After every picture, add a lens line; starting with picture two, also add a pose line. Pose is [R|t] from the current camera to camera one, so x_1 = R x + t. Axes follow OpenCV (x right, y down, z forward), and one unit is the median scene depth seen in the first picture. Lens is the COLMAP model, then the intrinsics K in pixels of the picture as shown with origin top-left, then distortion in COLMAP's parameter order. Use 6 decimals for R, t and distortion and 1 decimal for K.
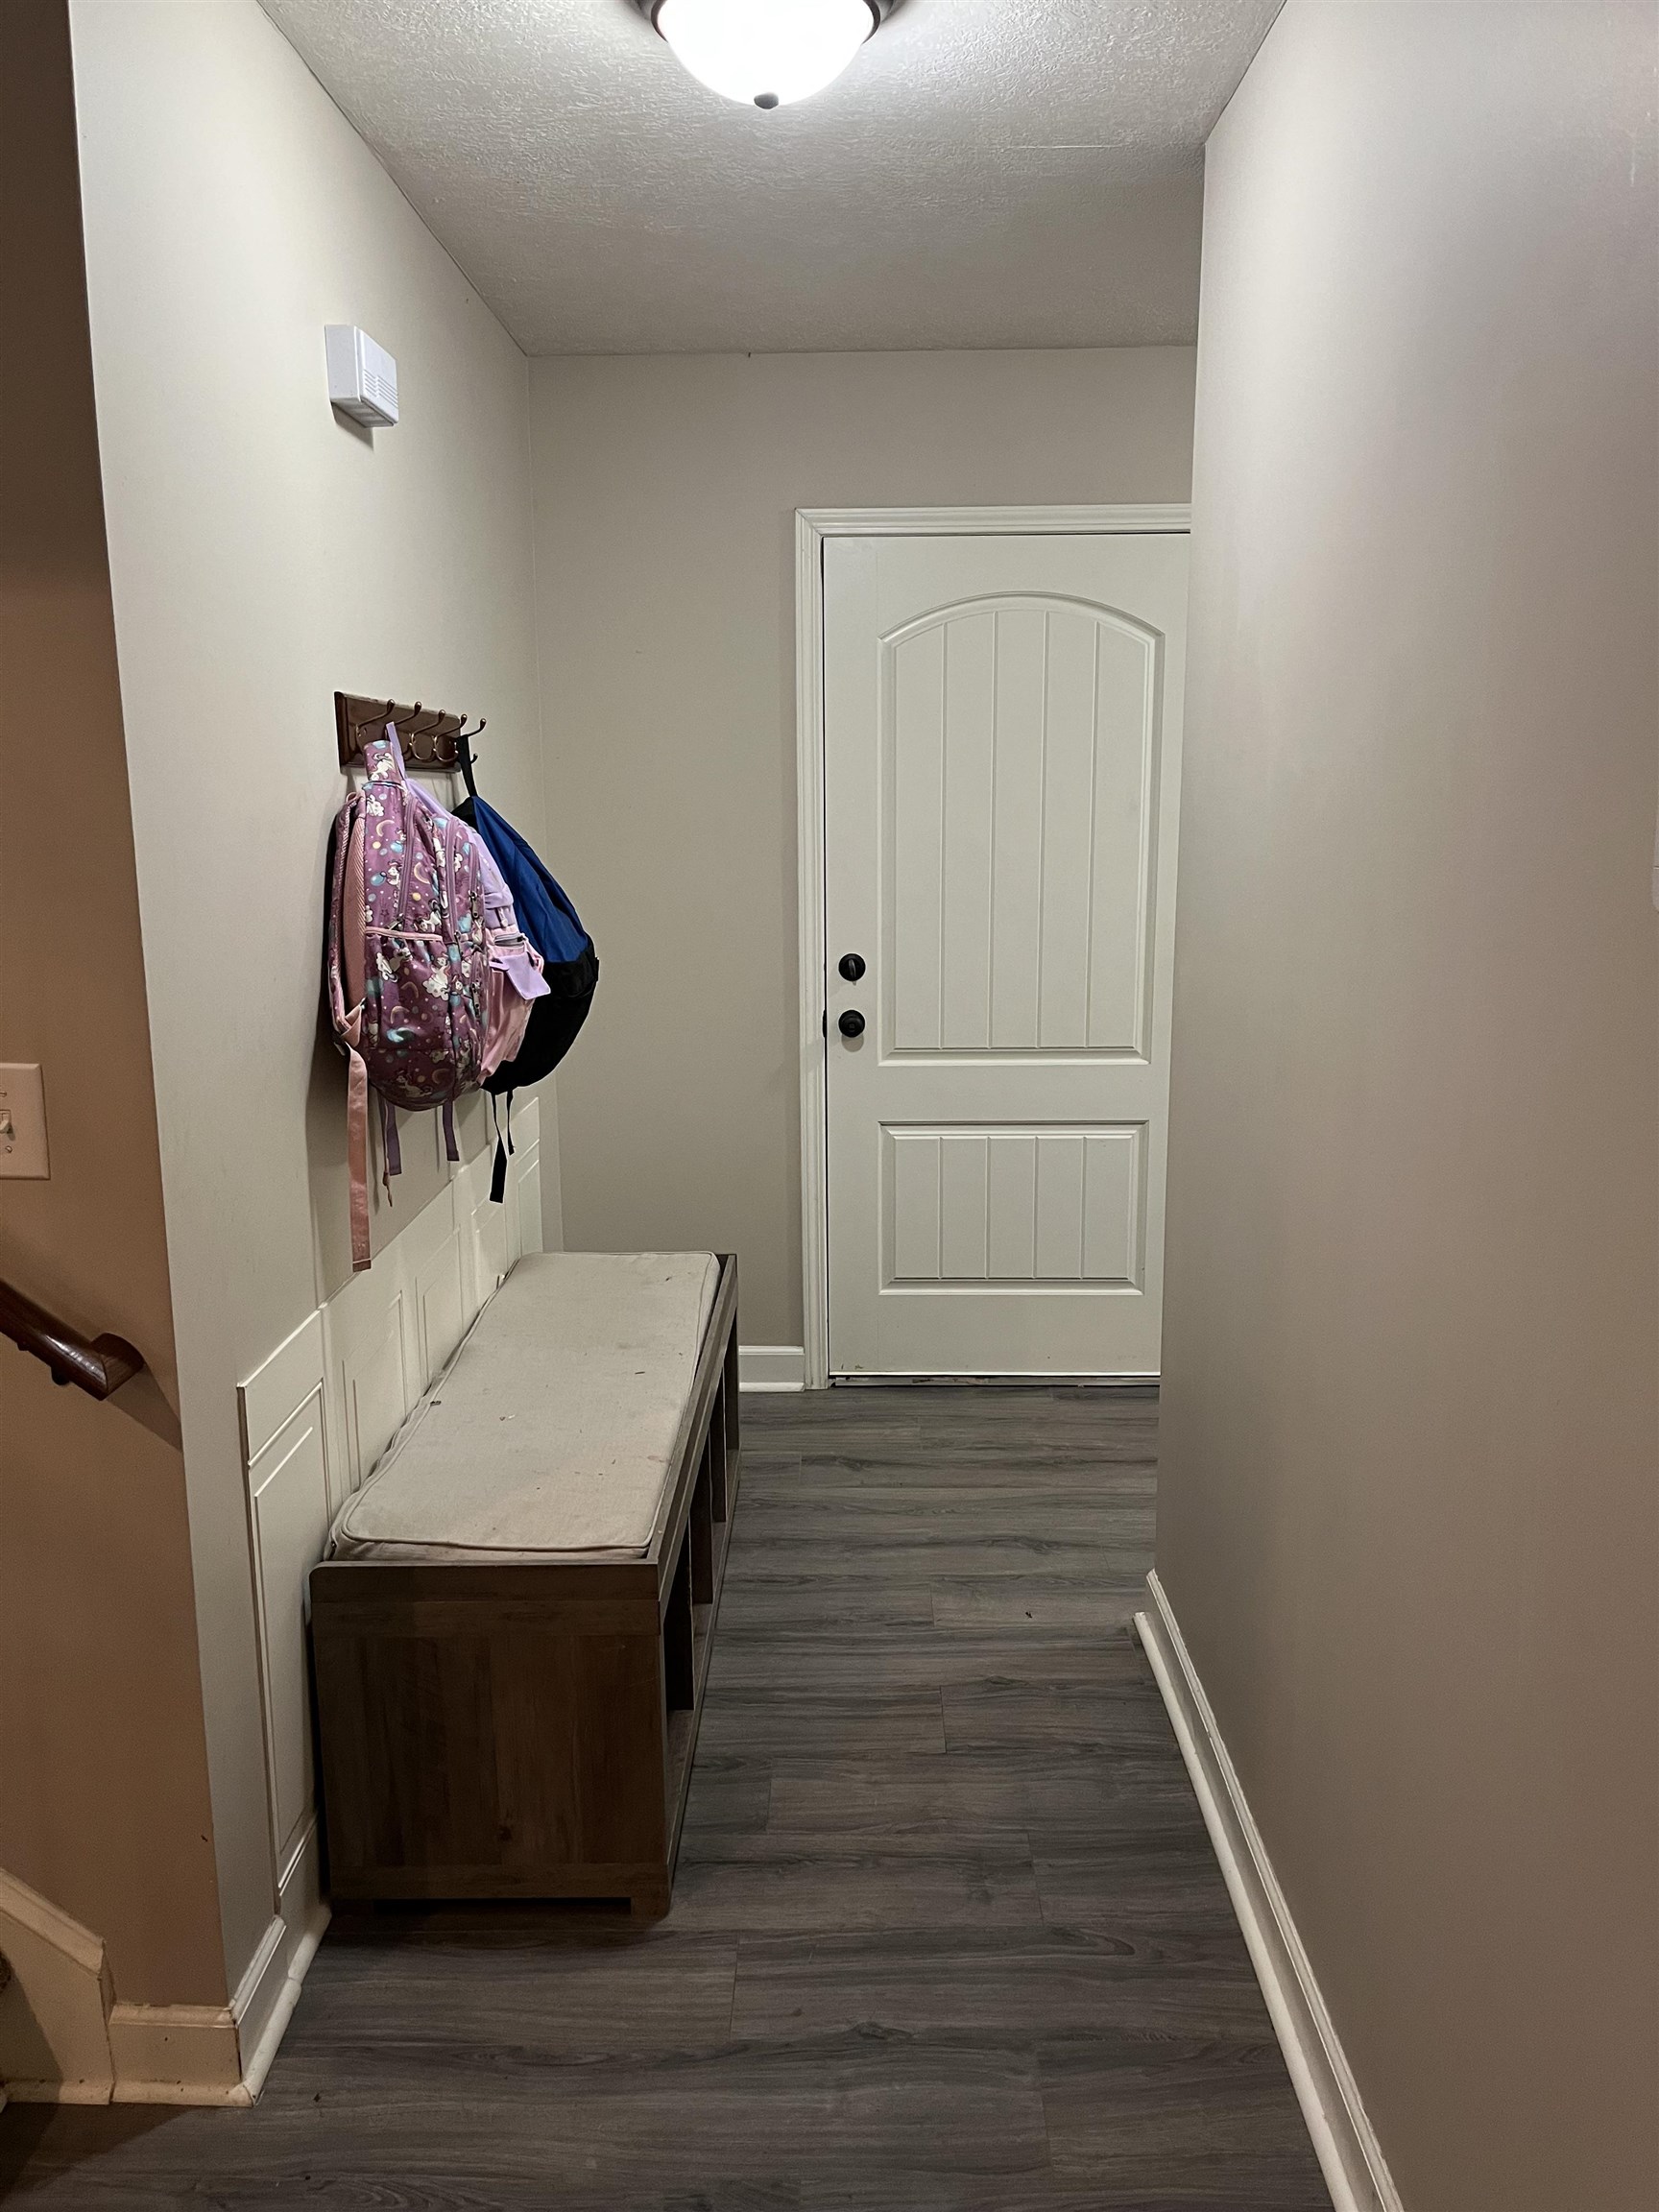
lens RADIAL K [[1675.9, 0, 833.8], [0, 1675.9, 1112.9], [0, 0, 1]] dist [0.013114, -0.019037]
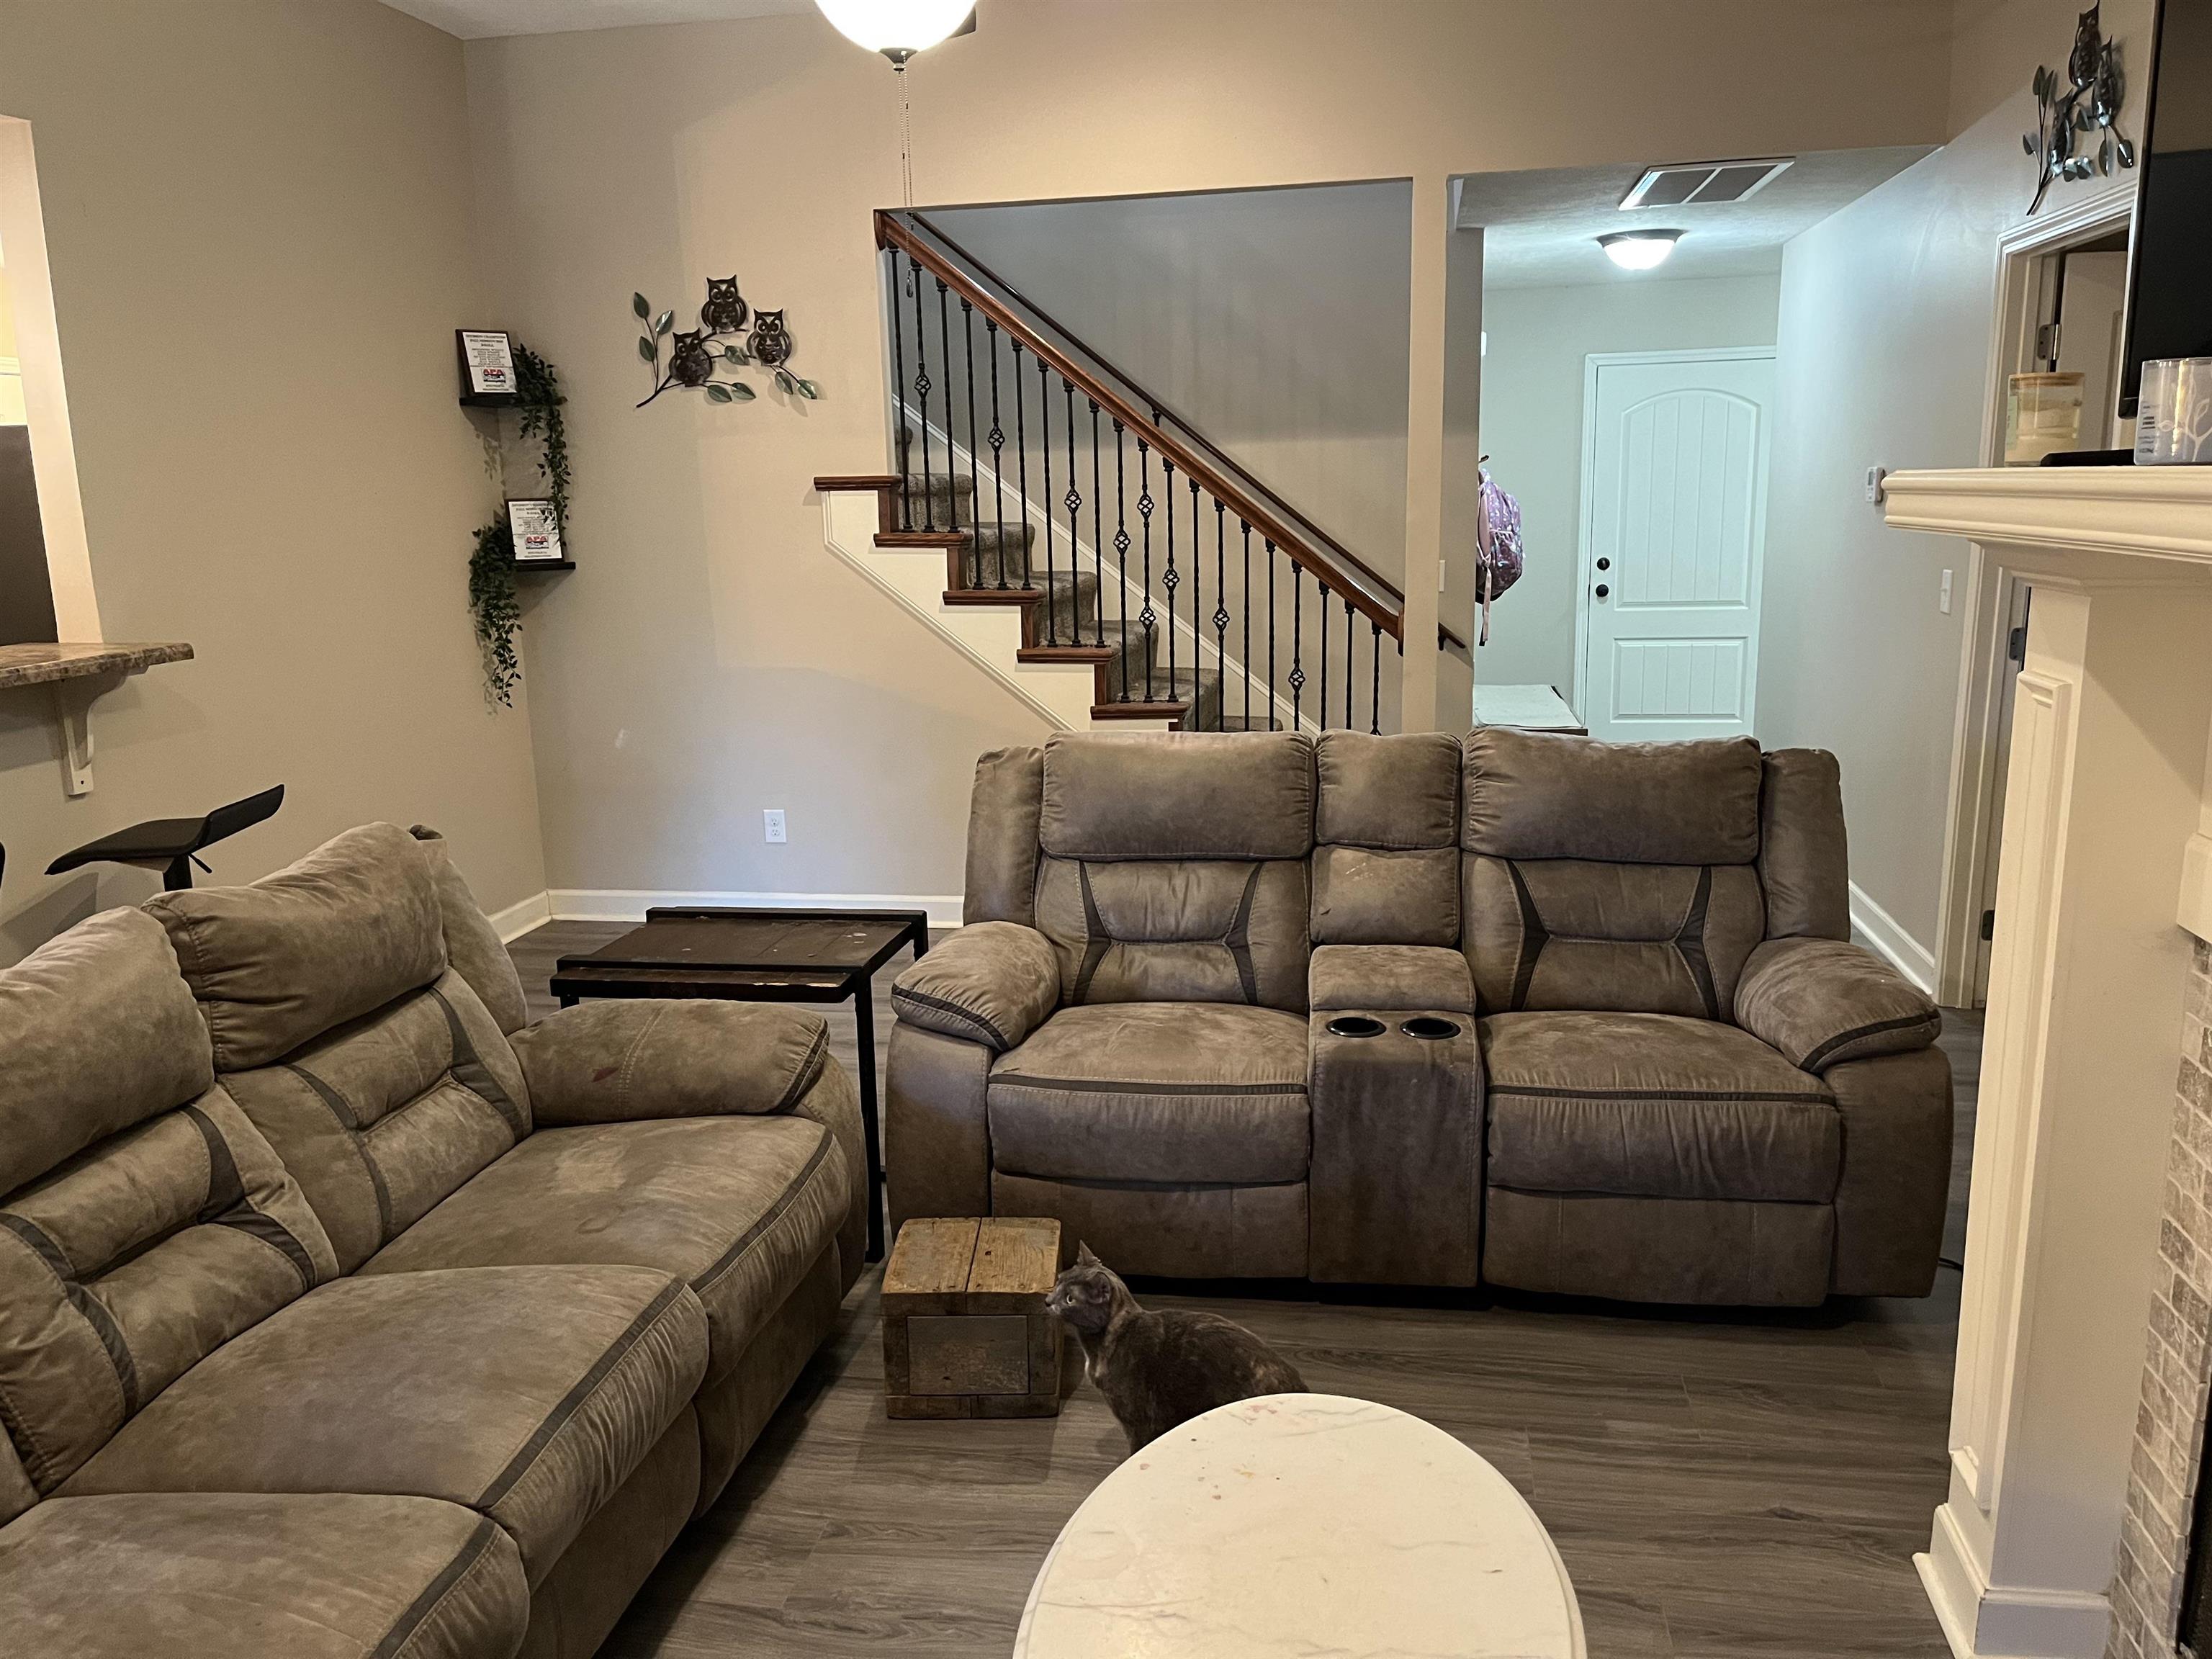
lens RADIAL K [[1675.9, 0, 1102.4], [0, 1675.9, 822.7], [0, 0, 1]] dist [0.013114, -0.019037]
pose [[0.987357, 0.013012, -0.157978, -0.278223], [-0.011632, 0.999886, 0.009660, 0.230017], [0.158085, -0.007700, 0.987395, -1.216764]]
